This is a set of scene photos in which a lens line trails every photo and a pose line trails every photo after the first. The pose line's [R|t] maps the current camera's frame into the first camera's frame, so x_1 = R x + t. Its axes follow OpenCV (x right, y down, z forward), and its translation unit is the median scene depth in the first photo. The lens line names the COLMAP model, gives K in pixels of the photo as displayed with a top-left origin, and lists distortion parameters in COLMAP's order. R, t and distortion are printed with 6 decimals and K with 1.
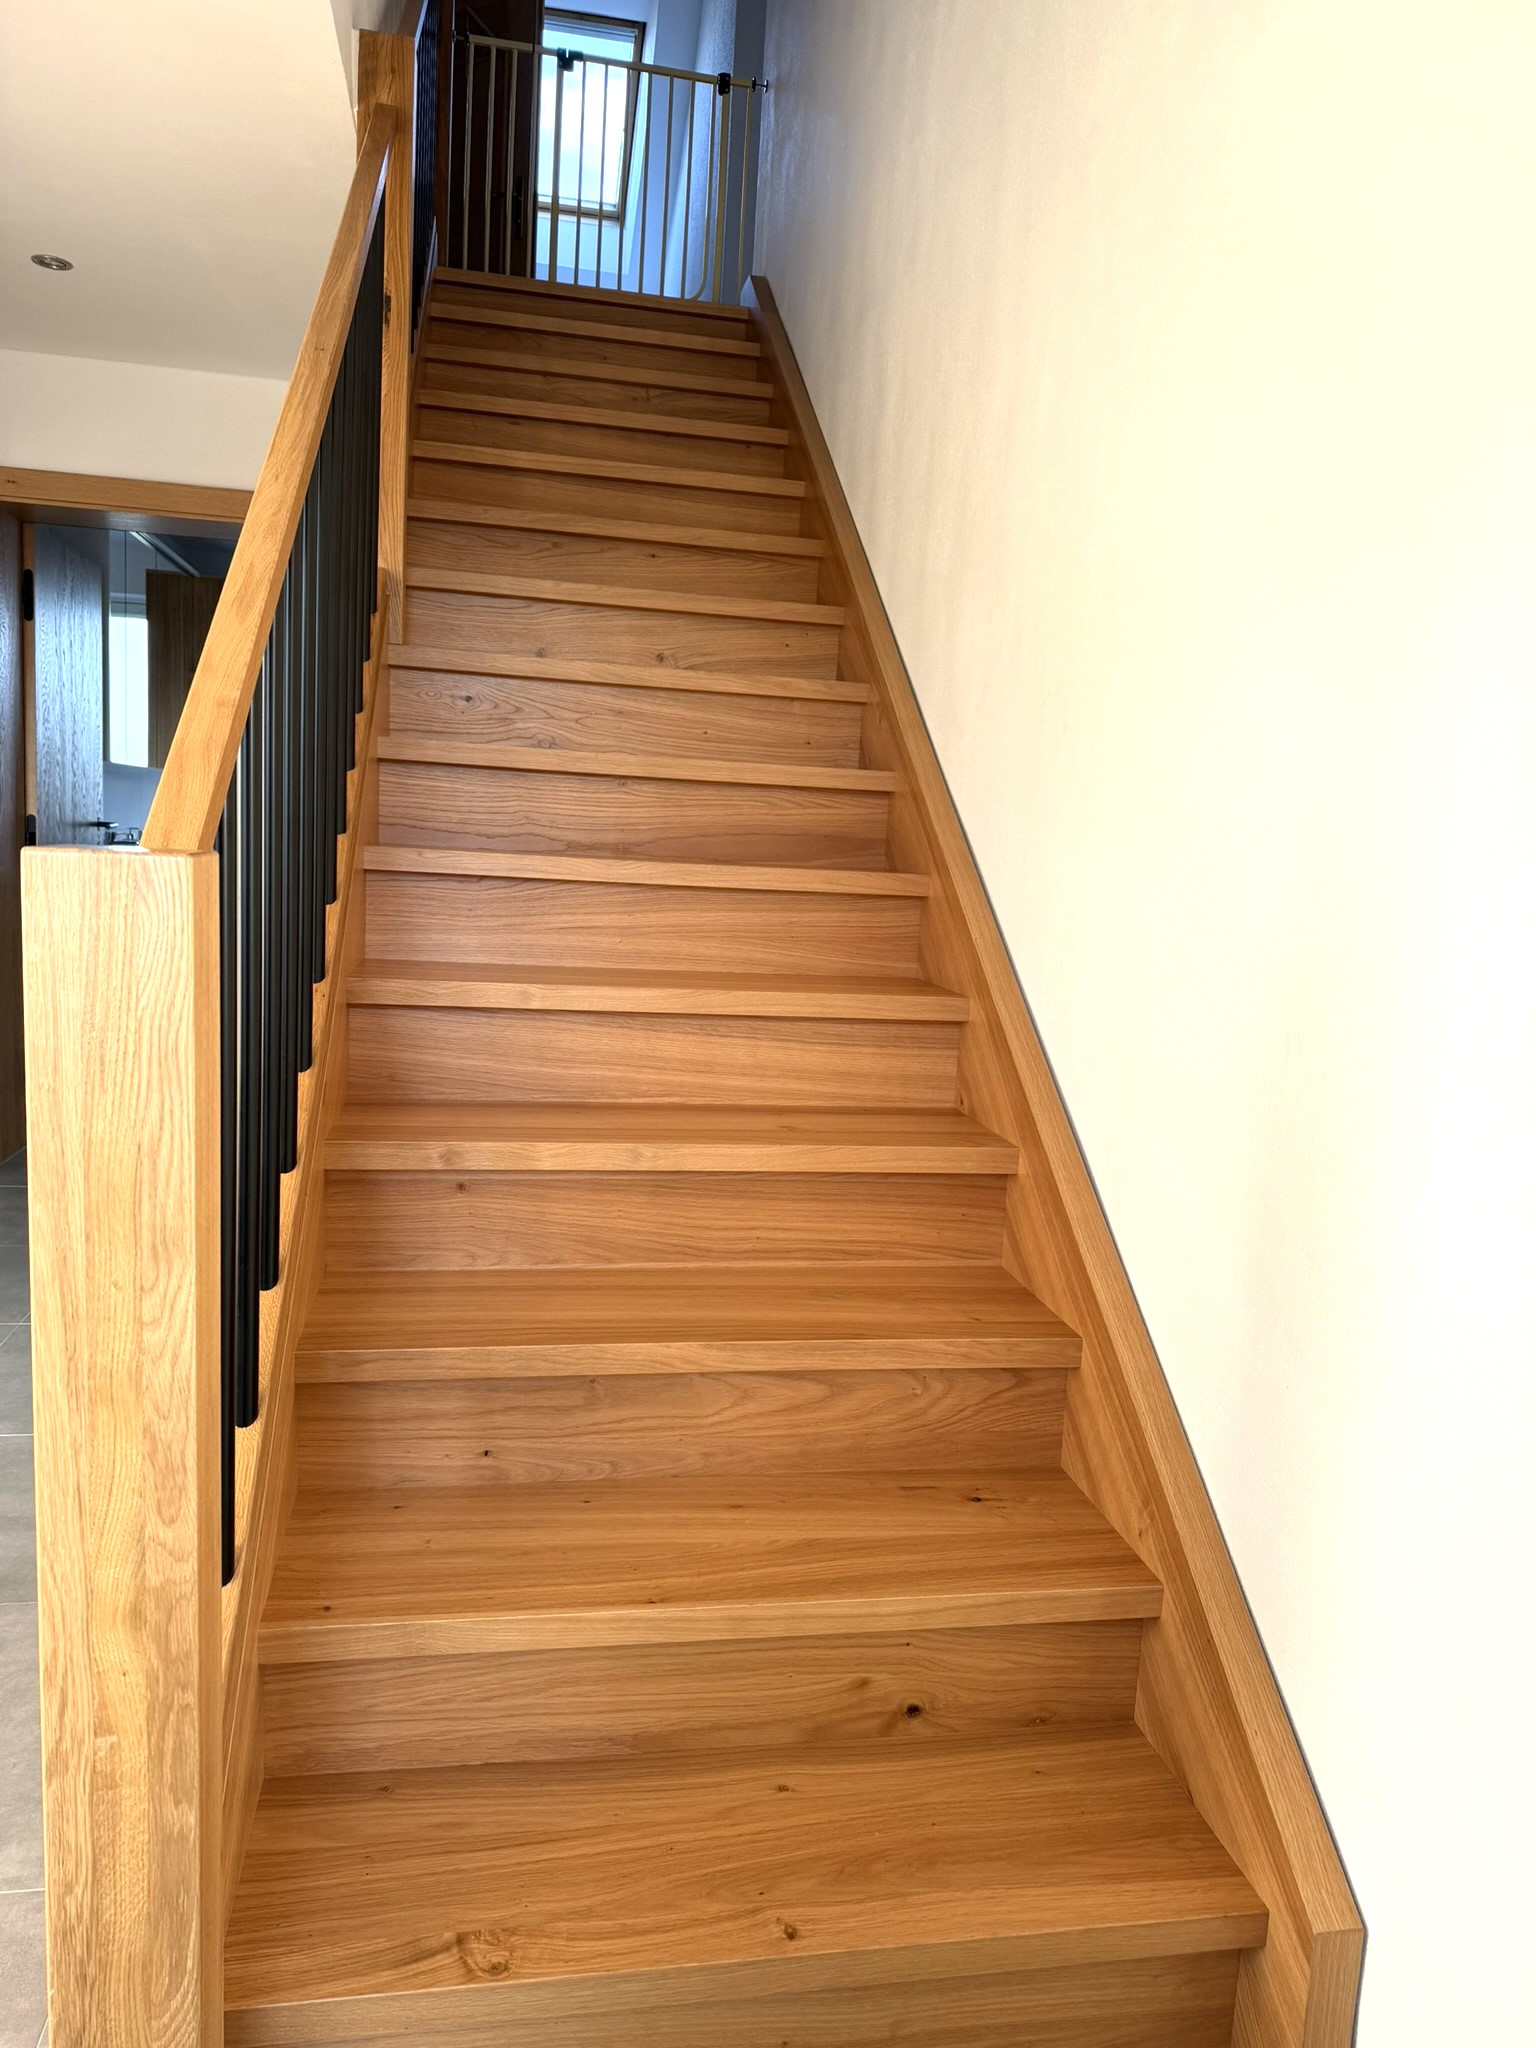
lens RADIAL K [[1416.4, 0, 768.0], [0, 1416.4, 1024.0], [0, 0, 1]] dist [0.050694, -0.056303]
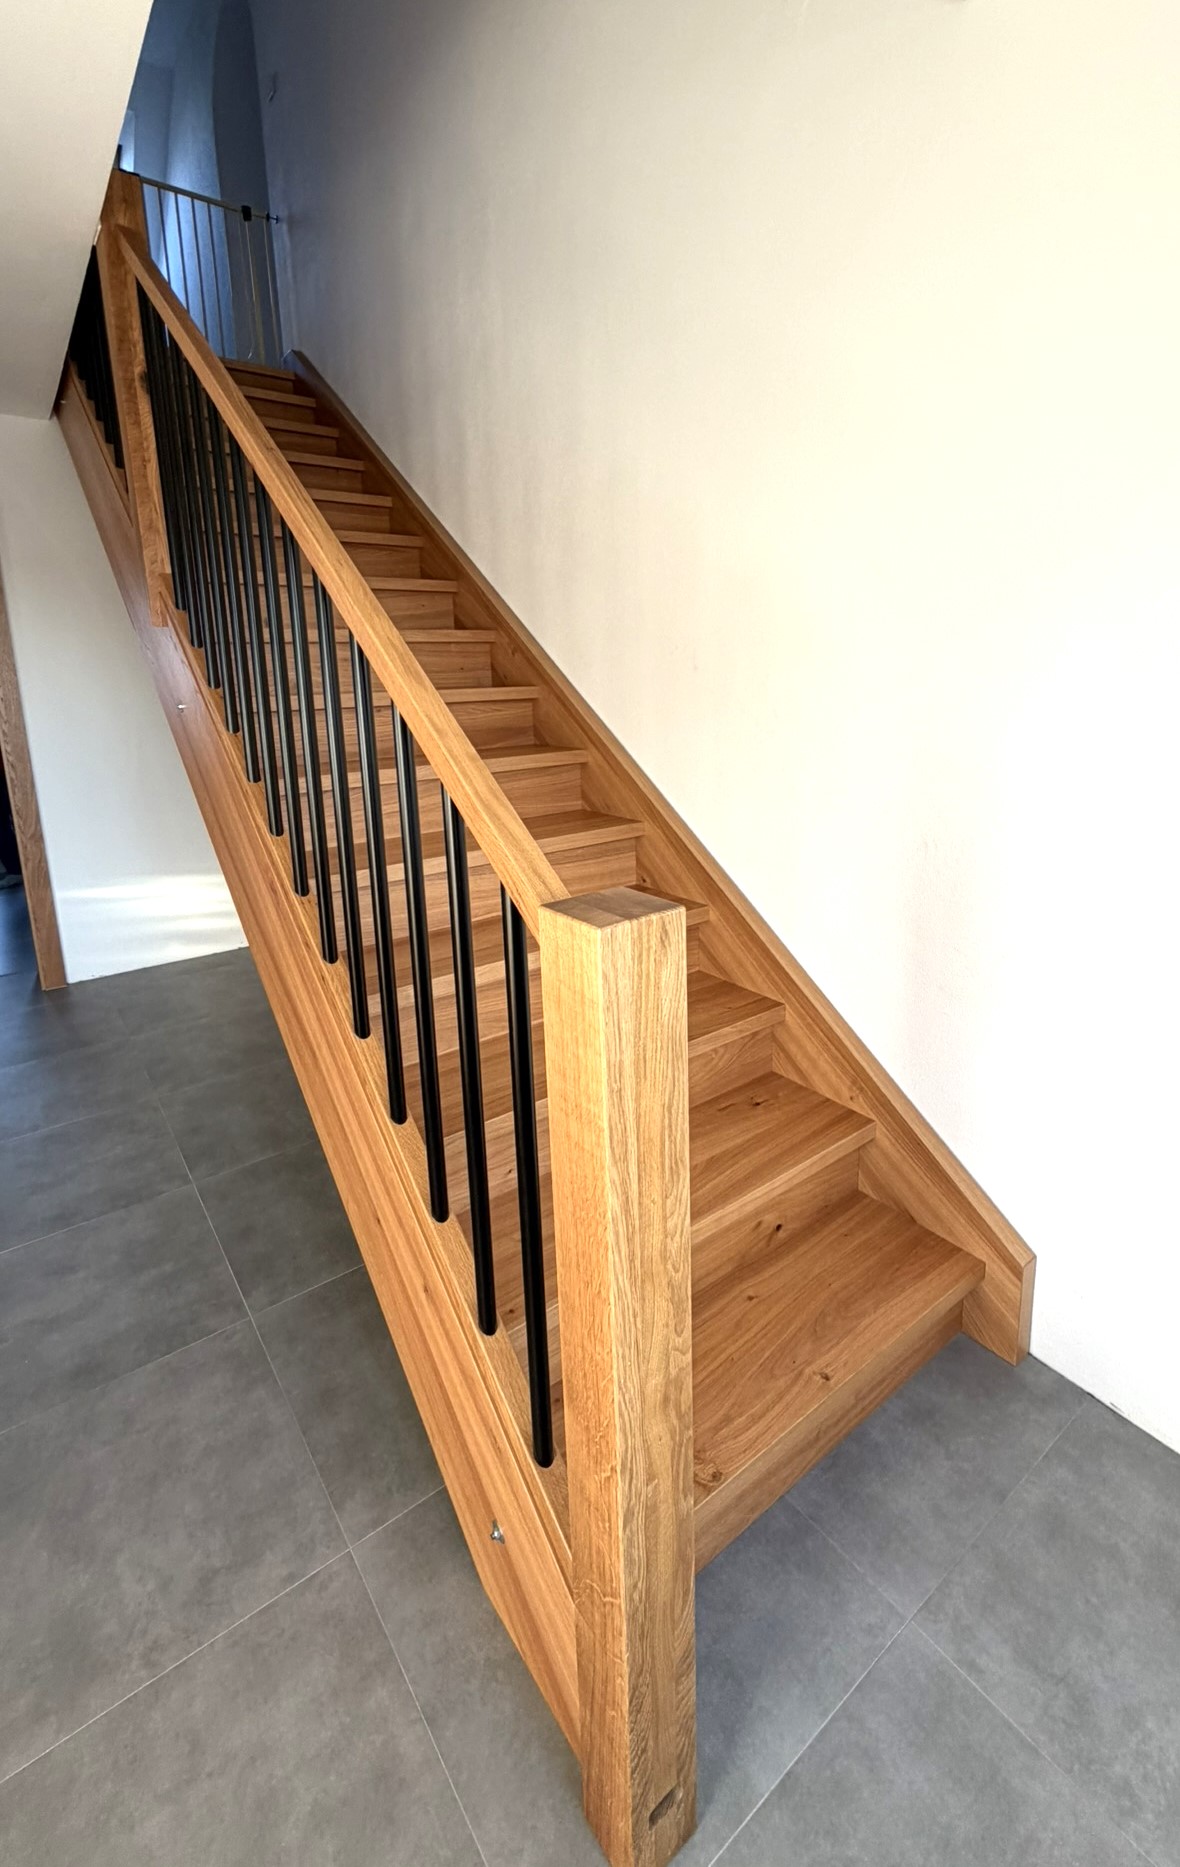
lens RADIAL K [[808.8, 0, 592.0], [0, 808.8, 827.0], [0, 0, 1]] dist [0.001919, -0.000062]
pose [[0.893350, -0.162218, 0.419060, -0.531596], [0.133286, 0.986256, 0.097643, -0.188571], [-0.429140, -0.031375, 0.902693, 0.197427]]
